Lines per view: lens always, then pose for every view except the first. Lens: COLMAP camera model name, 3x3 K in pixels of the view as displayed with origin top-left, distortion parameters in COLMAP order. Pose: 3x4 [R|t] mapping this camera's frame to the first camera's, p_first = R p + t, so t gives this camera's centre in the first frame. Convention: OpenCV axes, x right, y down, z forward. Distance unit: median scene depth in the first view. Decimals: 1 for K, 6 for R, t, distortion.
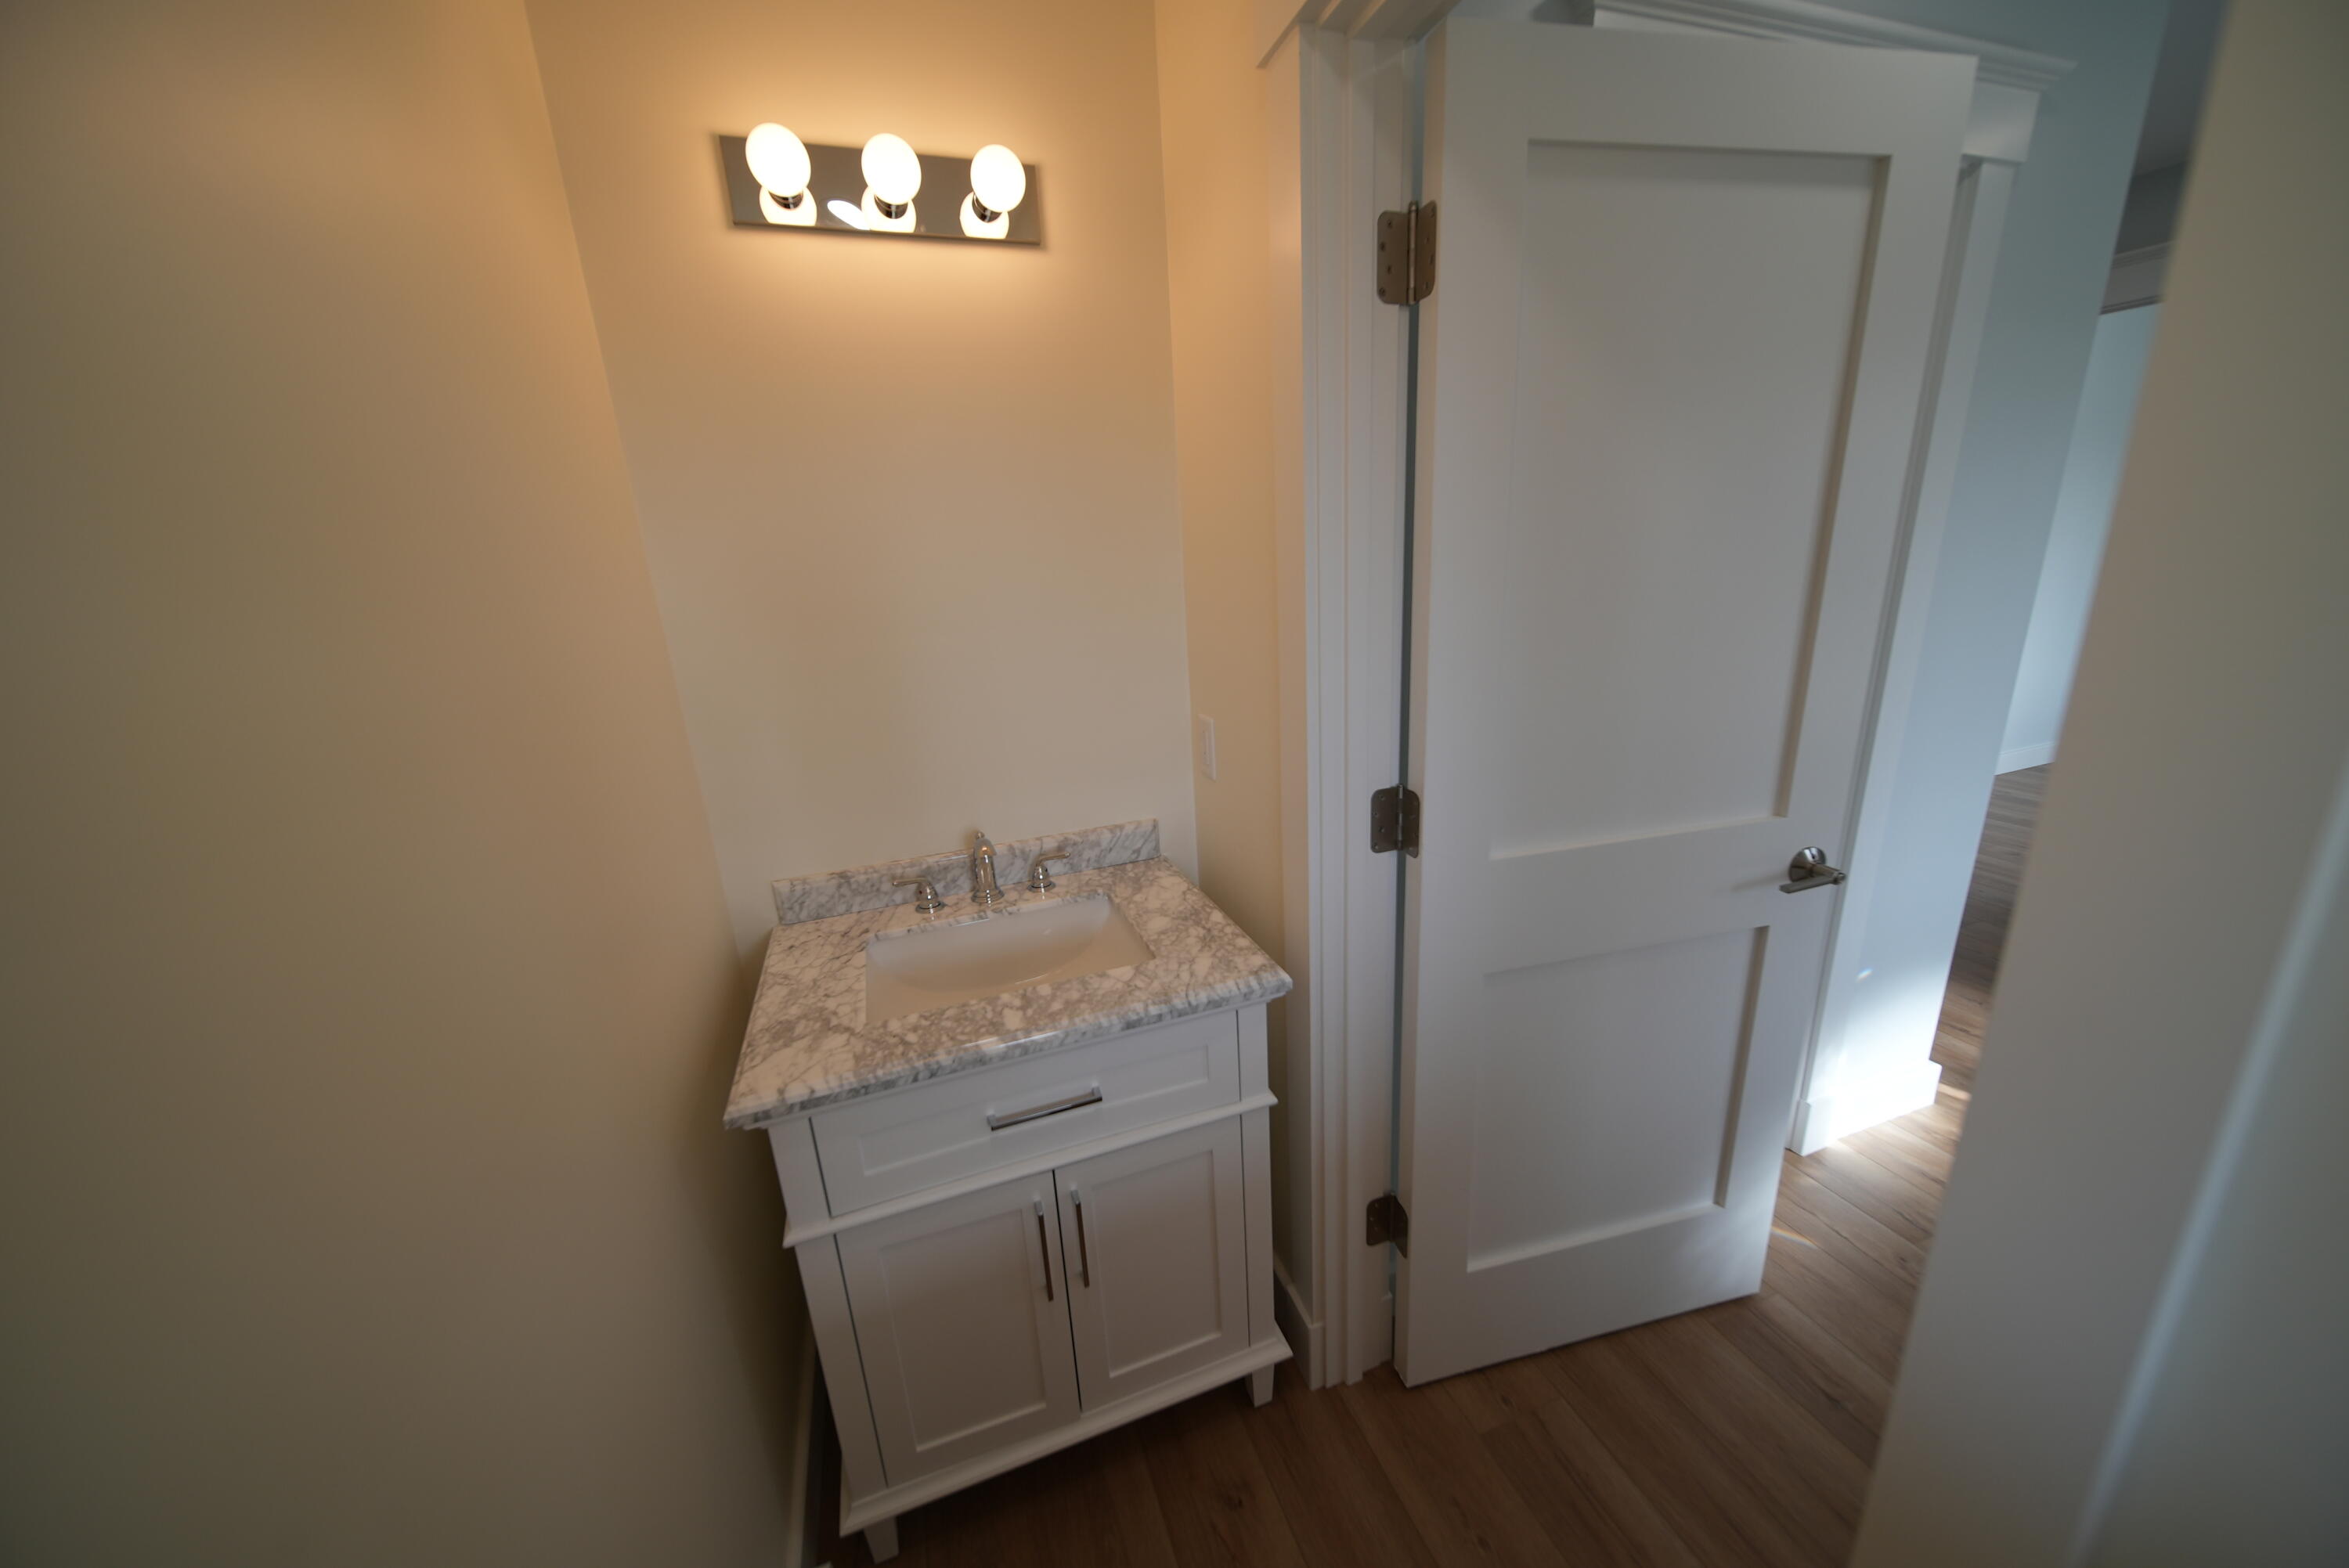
lens RADIAL K [[823.6, 0, 1175.0], [0, 823.6, 774.0], [0, 0, 1]] dist [-0.002553, -0.000450]
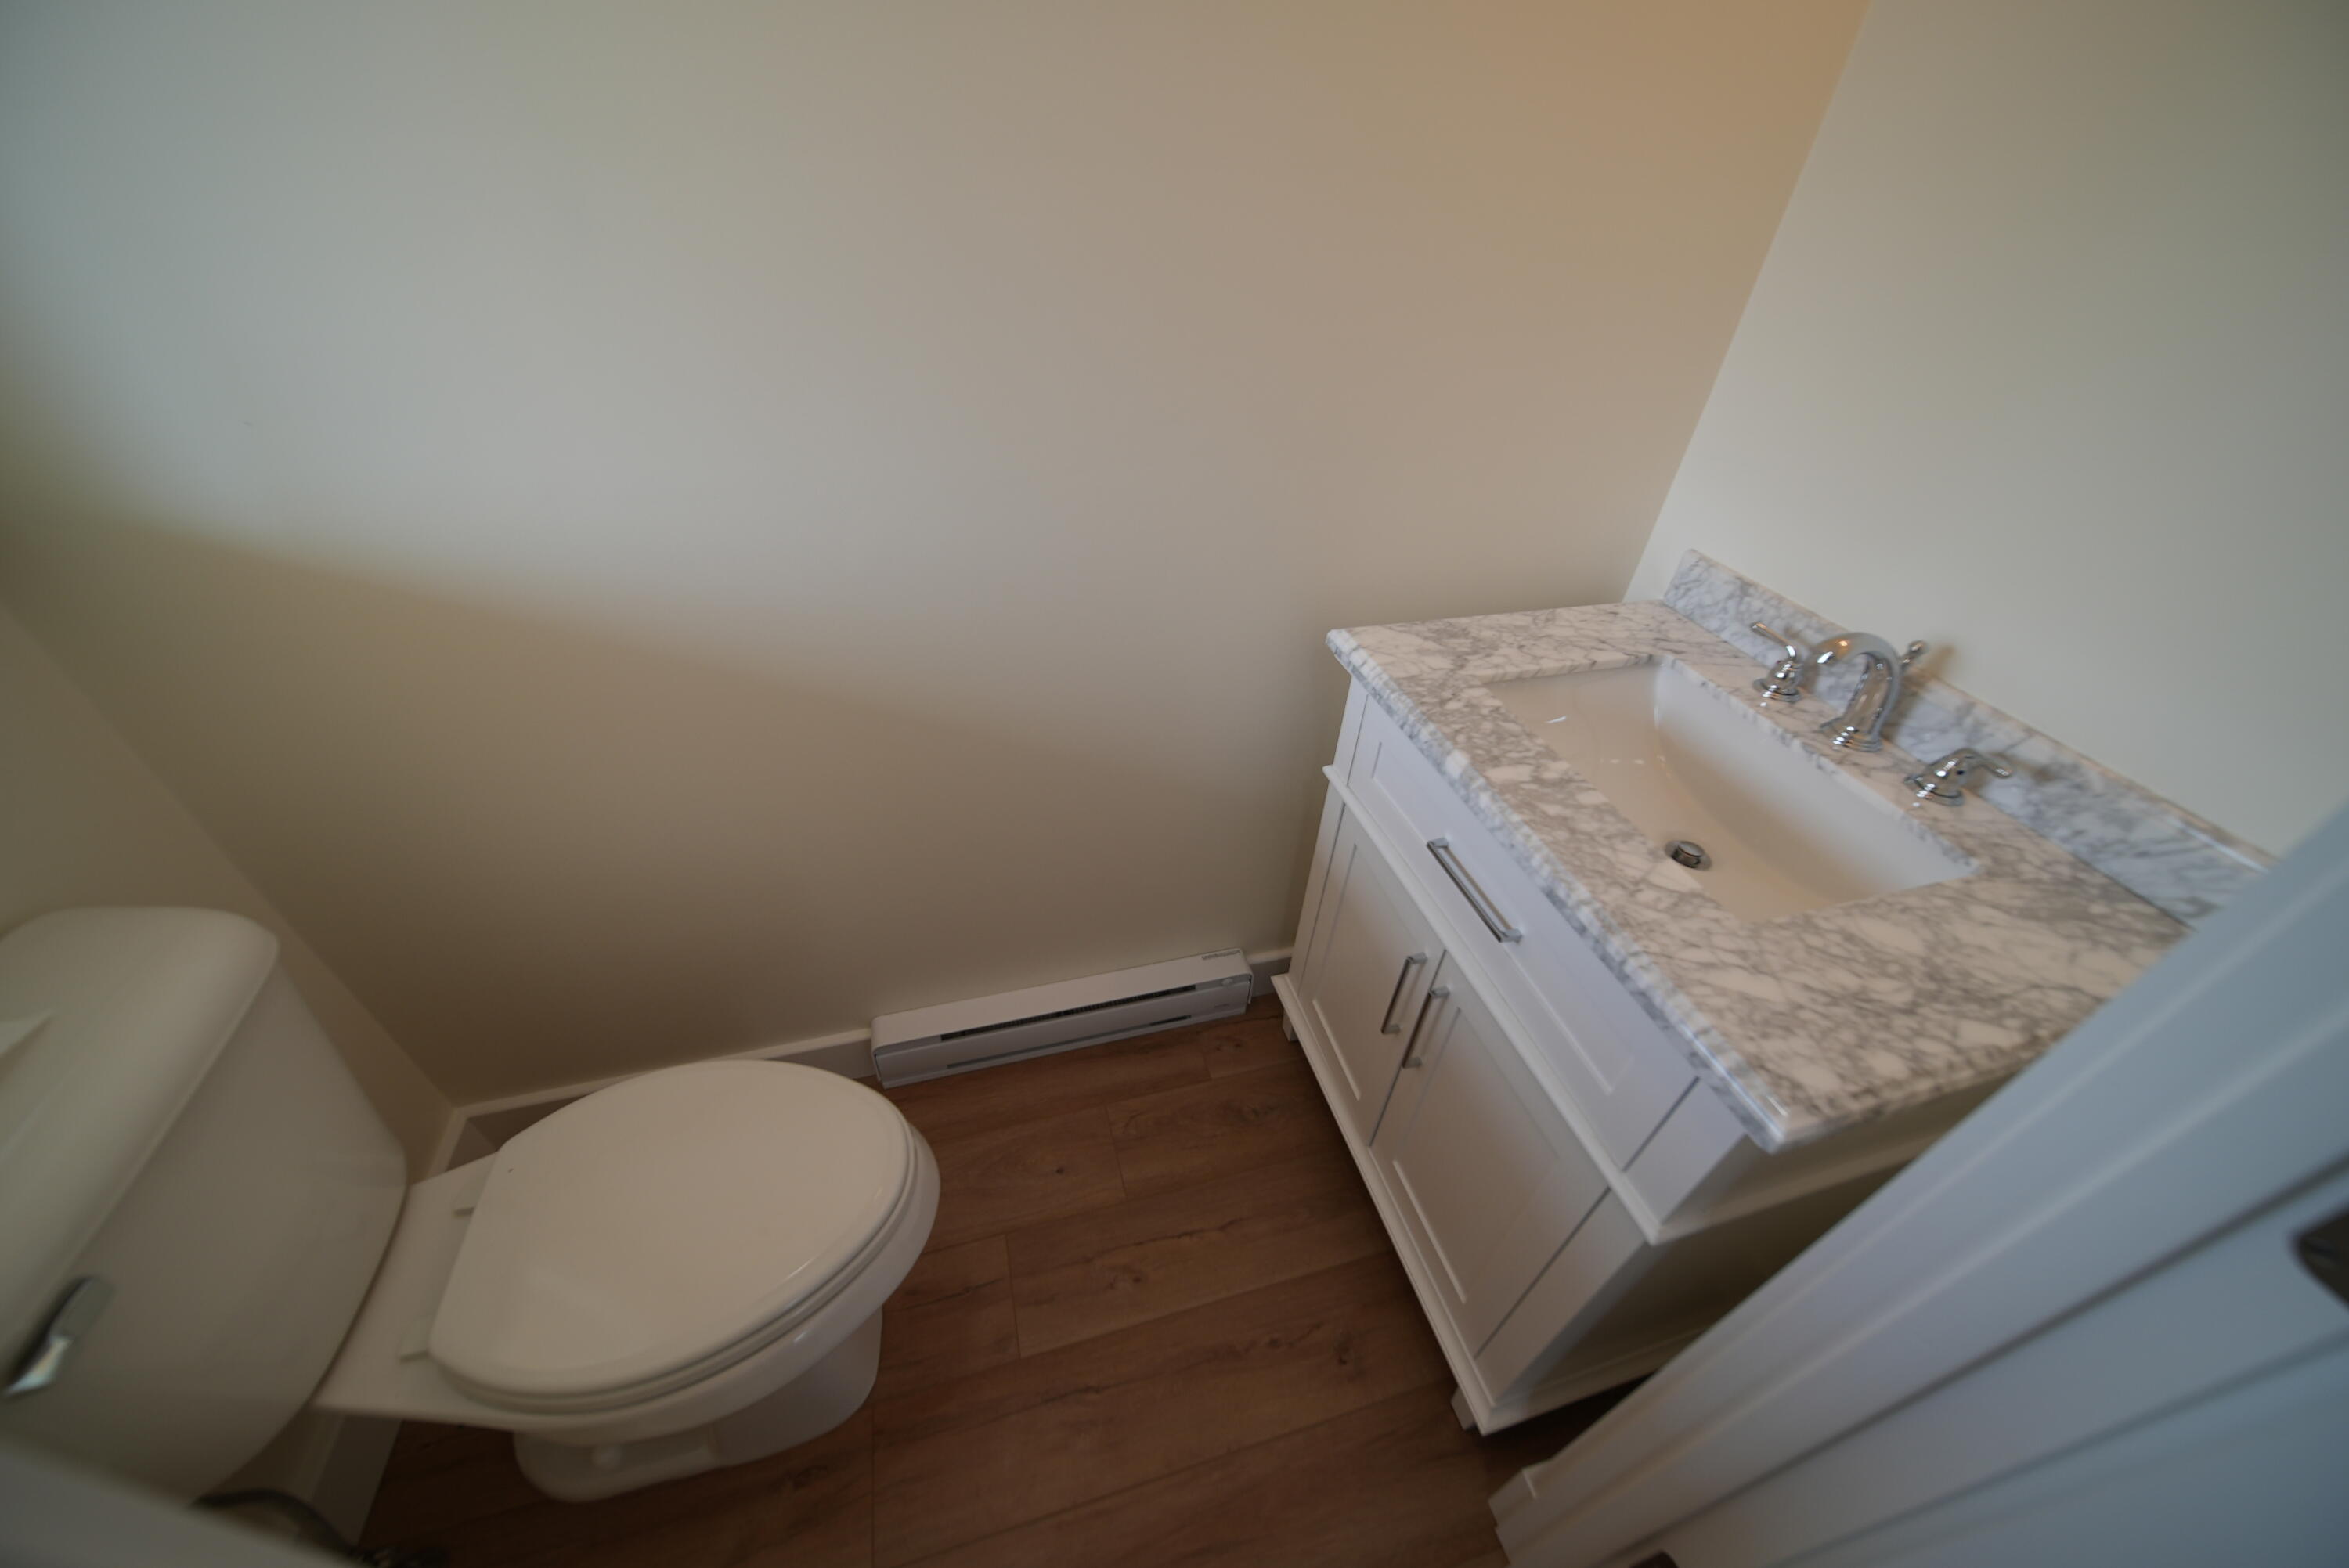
lens RADIAL K [[823.6, 0, 1170.1], [0, 823.6, 794.3], [0, 0, 1]] dist [-0.002553, -0.000450]
pose [[-0.072924, 0.661354, -0.746521, 0.346524], [-0.309336, 0.696601, 0.647347, -0.073616], [0.948153, 0.278133, 0.153781, 0.493414]]
